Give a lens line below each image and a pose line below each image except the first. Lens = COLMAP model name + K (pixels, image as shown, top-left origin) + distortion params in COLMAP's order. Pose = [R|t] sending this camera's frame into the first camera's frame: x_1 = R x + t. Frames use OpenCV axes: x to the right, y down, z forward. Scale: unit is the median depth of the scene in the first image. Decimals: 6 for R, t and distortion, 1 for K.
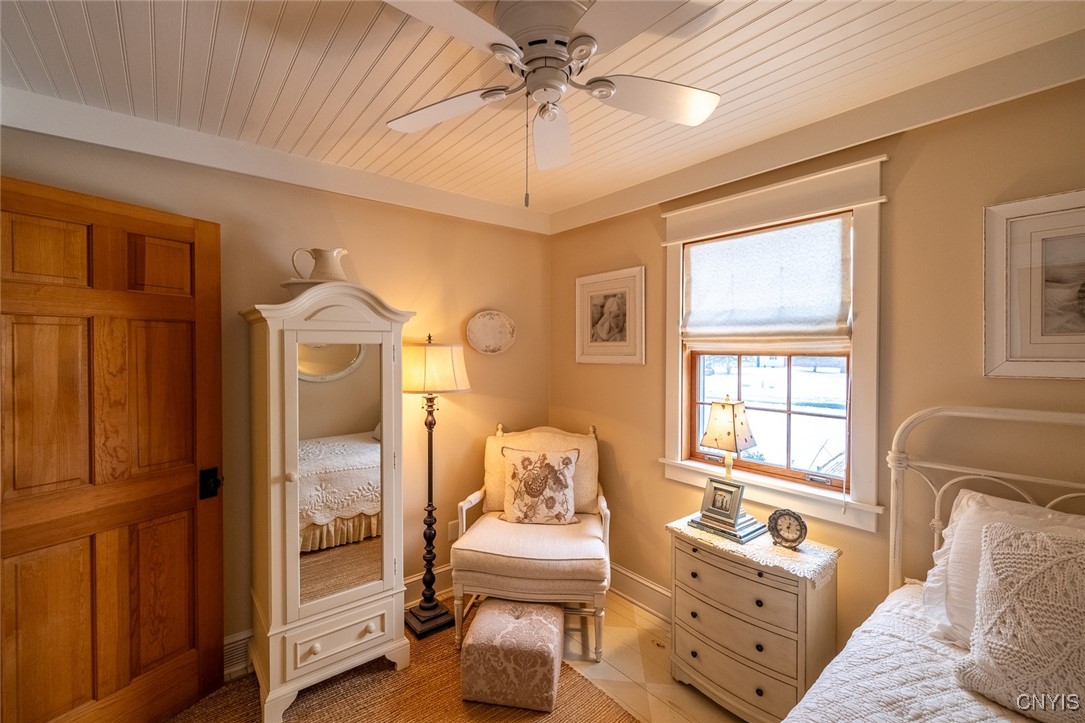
lens RADIAL K [[459.8, 0, 545.1], [0, 459.8, 356.8], [0, 0, 1]] dist [-0.000974, -0.000763]
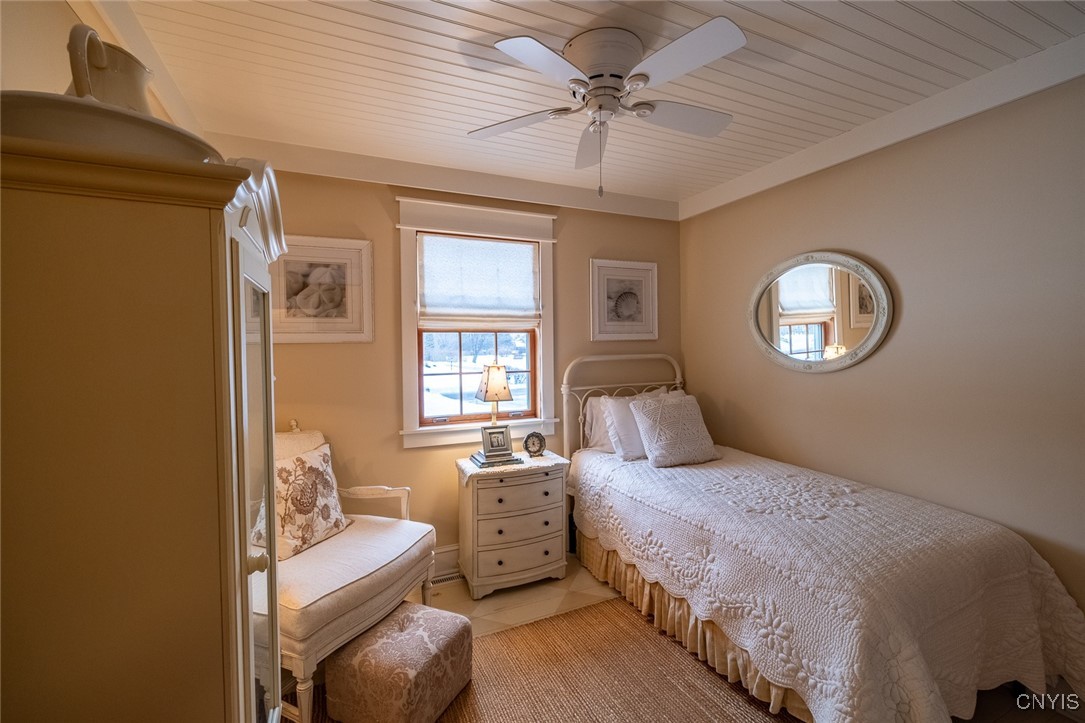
lens RADIAL K [[459.8, 0, 531.6], [0, 459.8, 351.3], [0, 0, 1]] dist [-0.000974, -0.000763]
pose [[0.266203, -0.020425, 0.963701, -0.703911], [0.024590, 0.999594, 0.014393, 0.034019], [-0.963603, 0.019866, 0.266597, 0.454145]]
